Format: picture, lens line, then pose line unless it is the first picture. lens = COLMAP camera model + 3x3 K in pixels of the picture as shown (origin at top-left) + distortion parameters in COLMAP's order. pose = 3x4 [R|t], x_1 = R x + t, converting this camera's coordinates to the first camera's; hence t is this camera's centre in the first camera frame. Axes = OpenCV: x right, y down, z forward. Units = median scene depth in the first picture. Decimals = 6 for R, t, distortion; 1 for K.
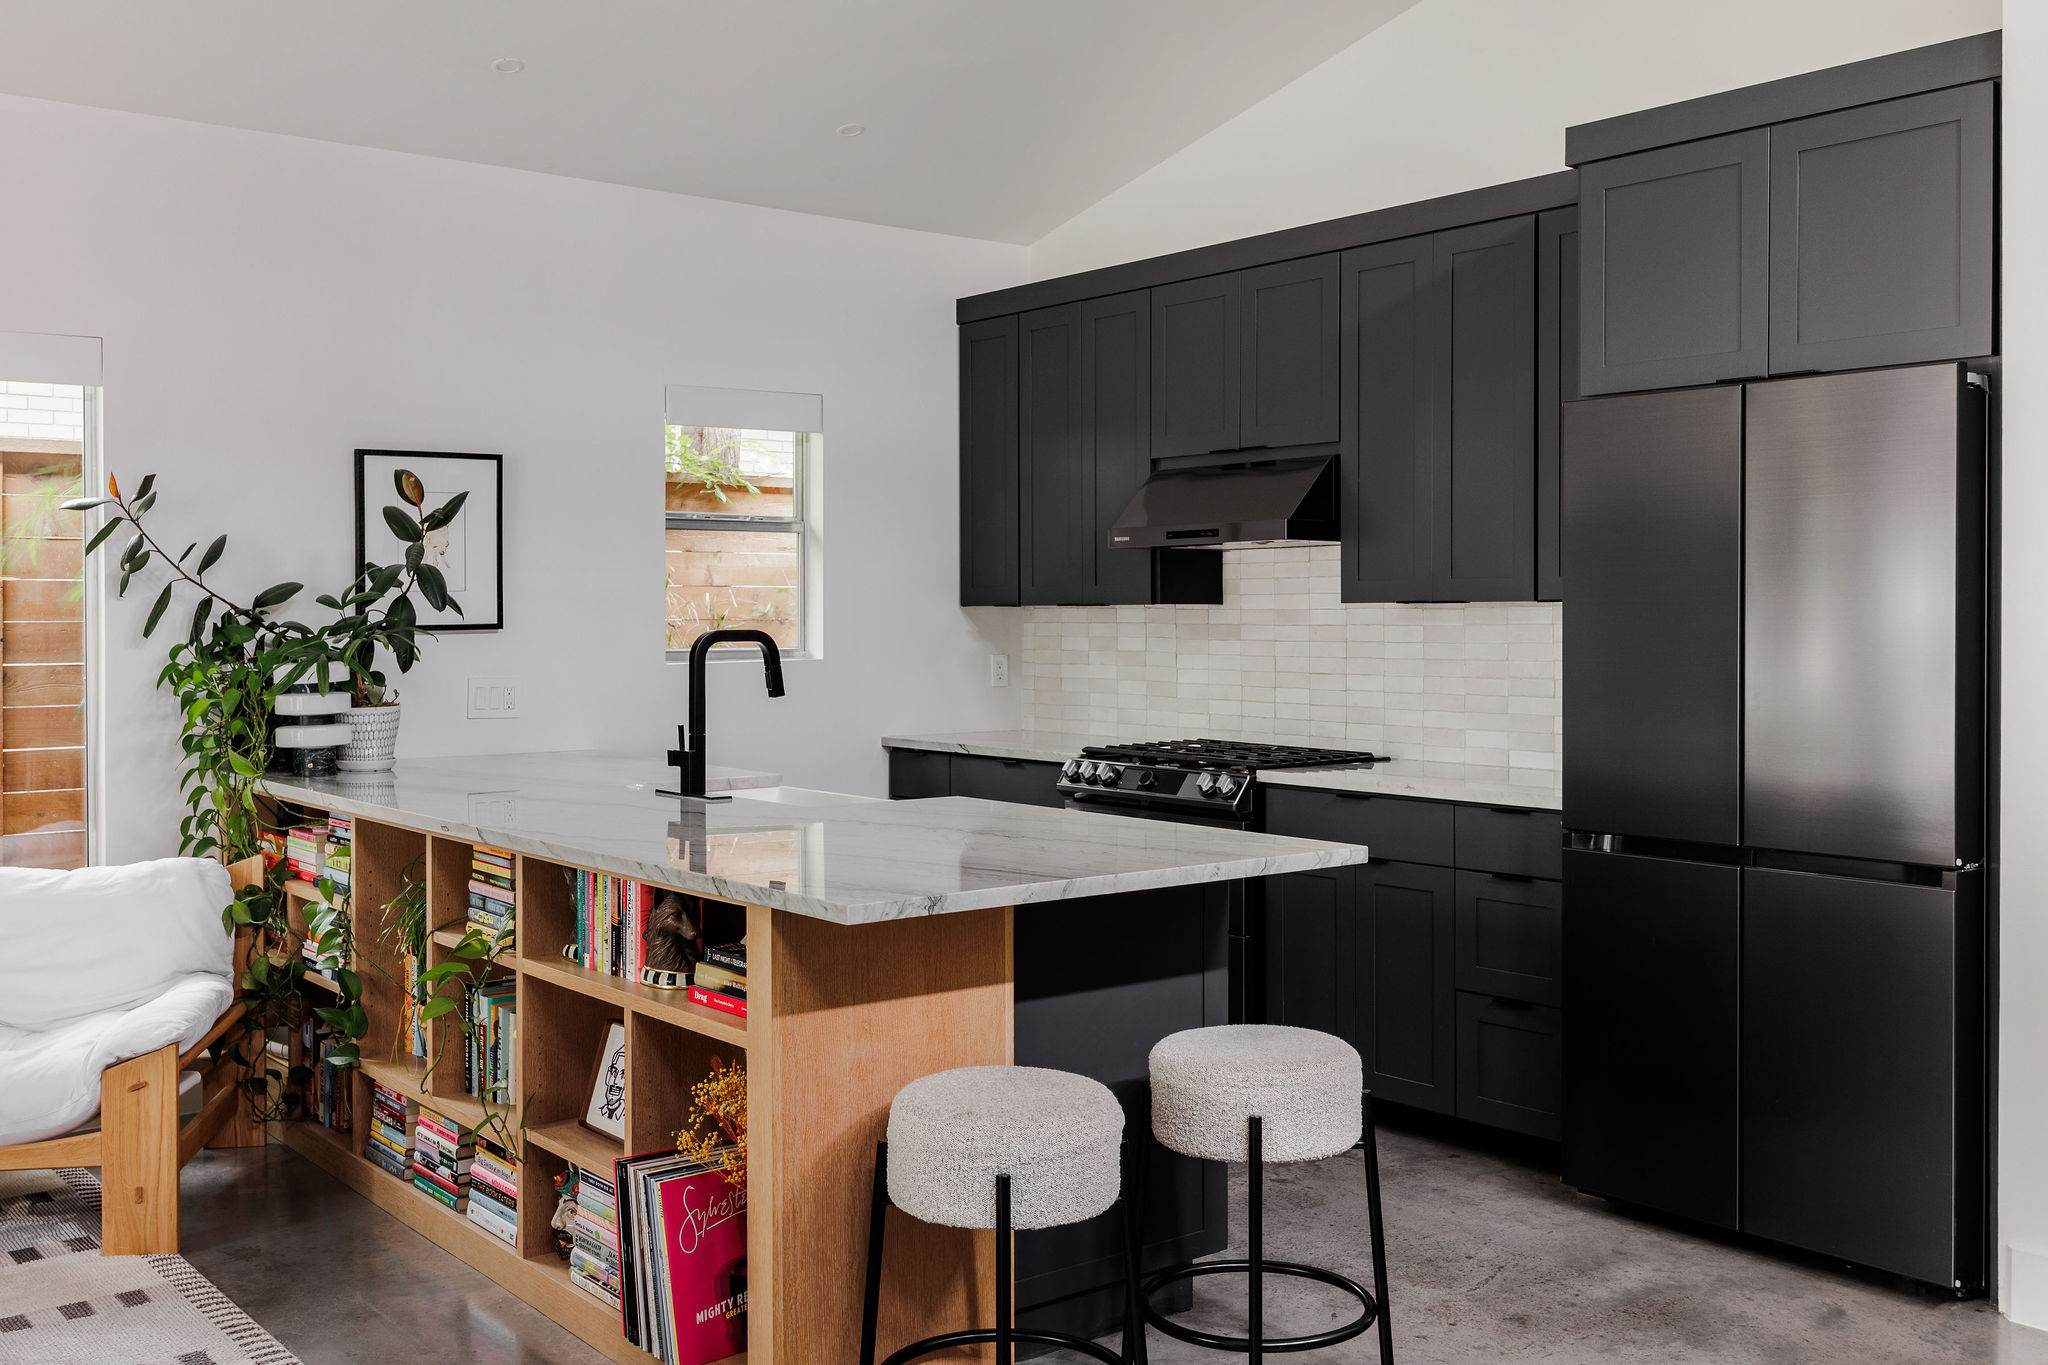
lens RADIAL K [[1921.5, 0, 1017.8], [0, 1921.5, 674.7], [0, 0, 1]] dist [-0.003804, 0.000000]
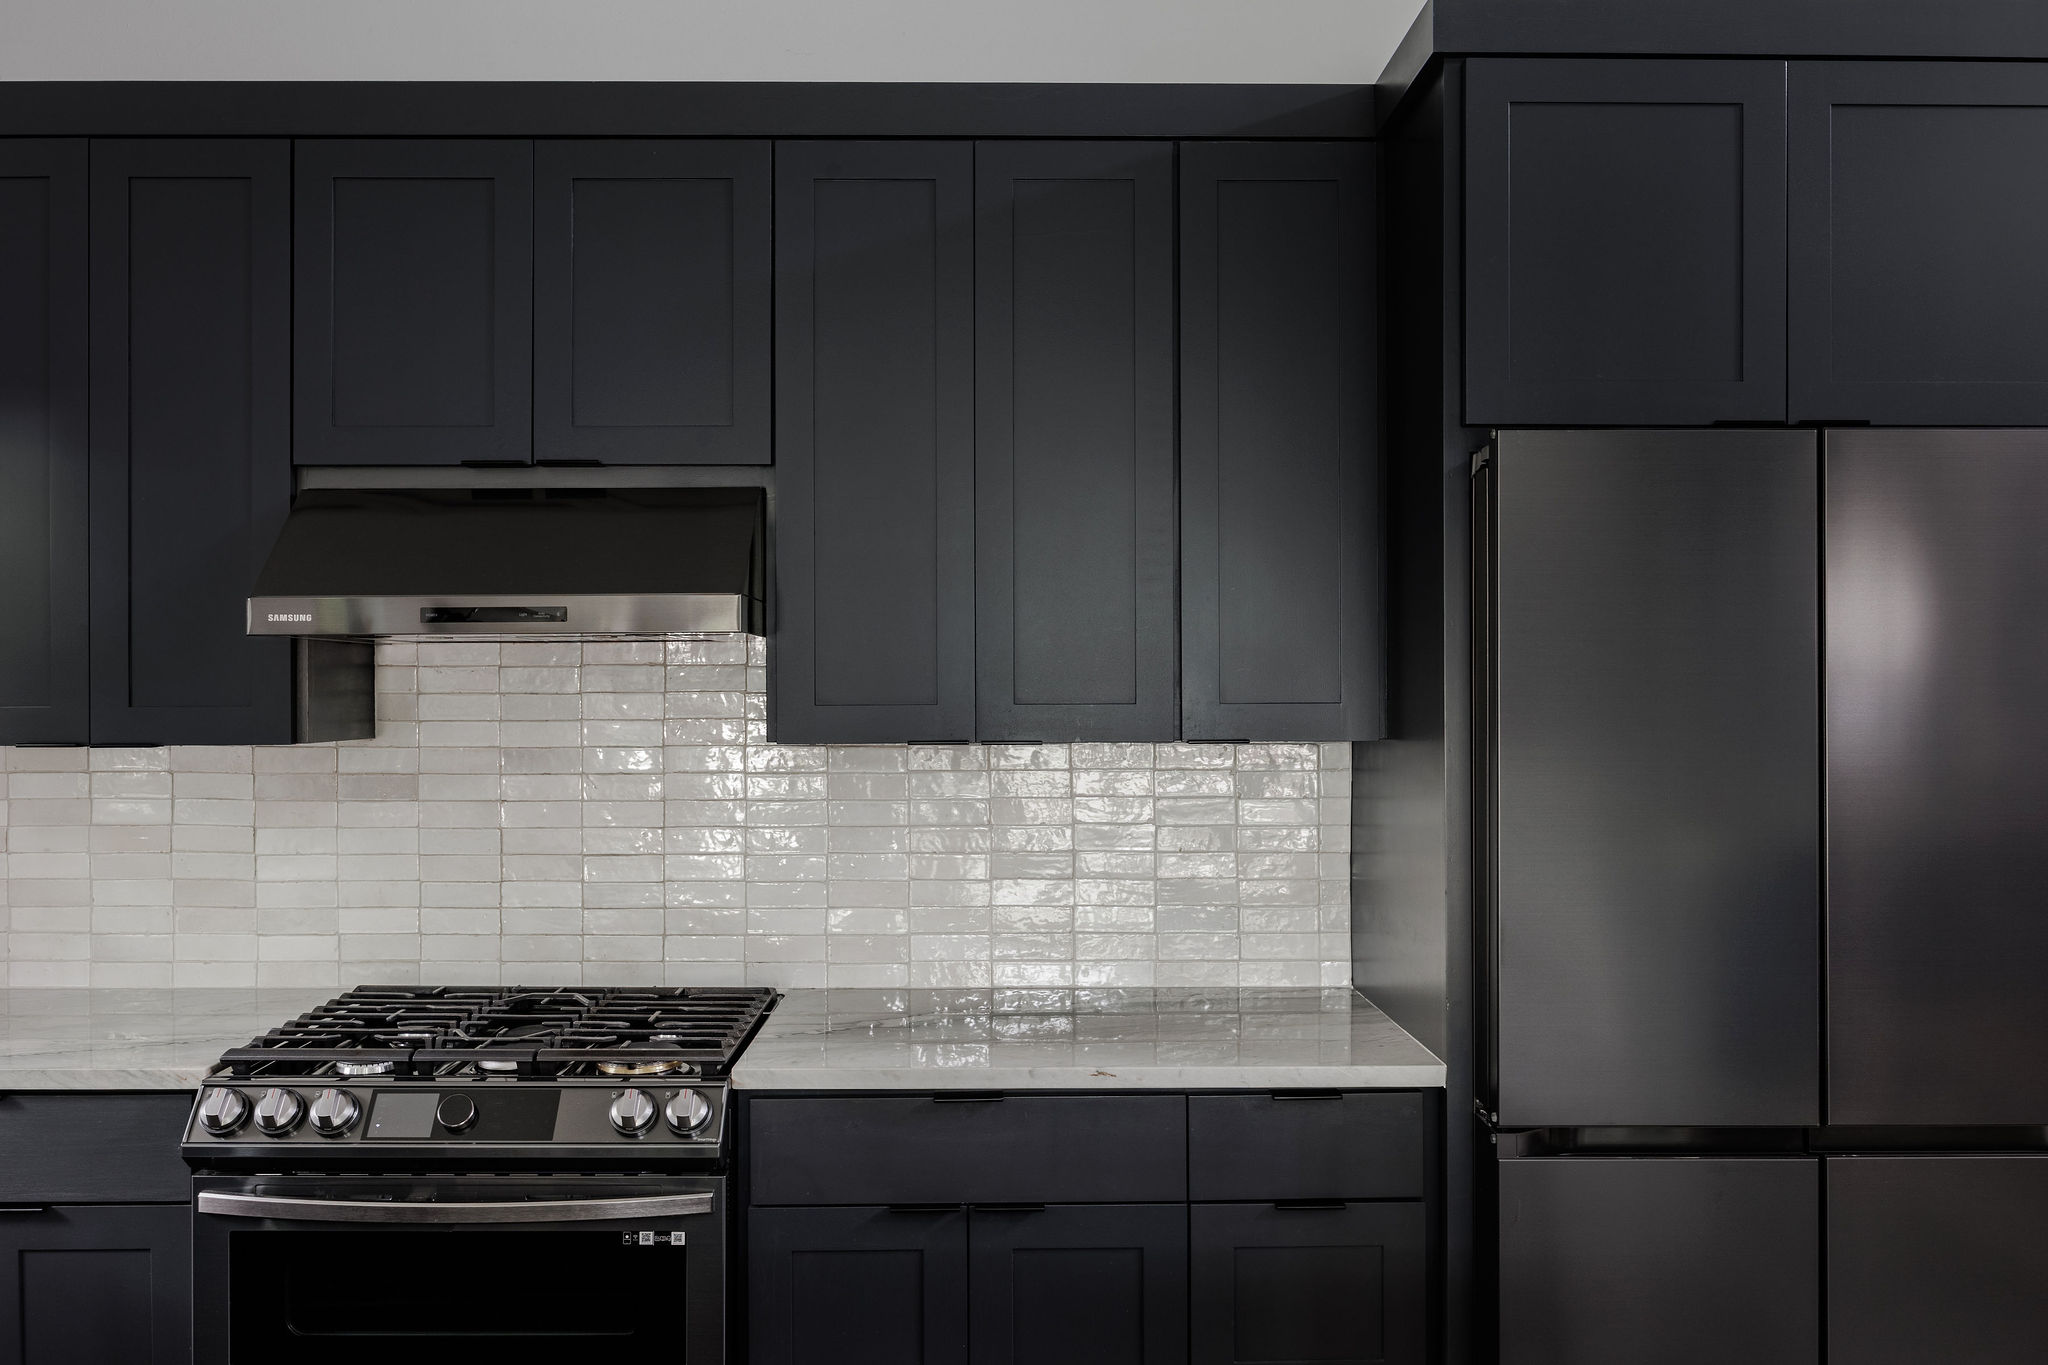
lens RADIAL K [[1628.3, 0, 1029.9], [0, 1628.3, 684.8], [0, 0, 1]] dist [0.003894, 0.001617]
pose [[0.619750, 0.003775, 0.784791, -0.153576], [0.025519, 0.999363, -0.024960, -0.036418], [-0.784385, 0.035496, 0.619258, 0.570116]]
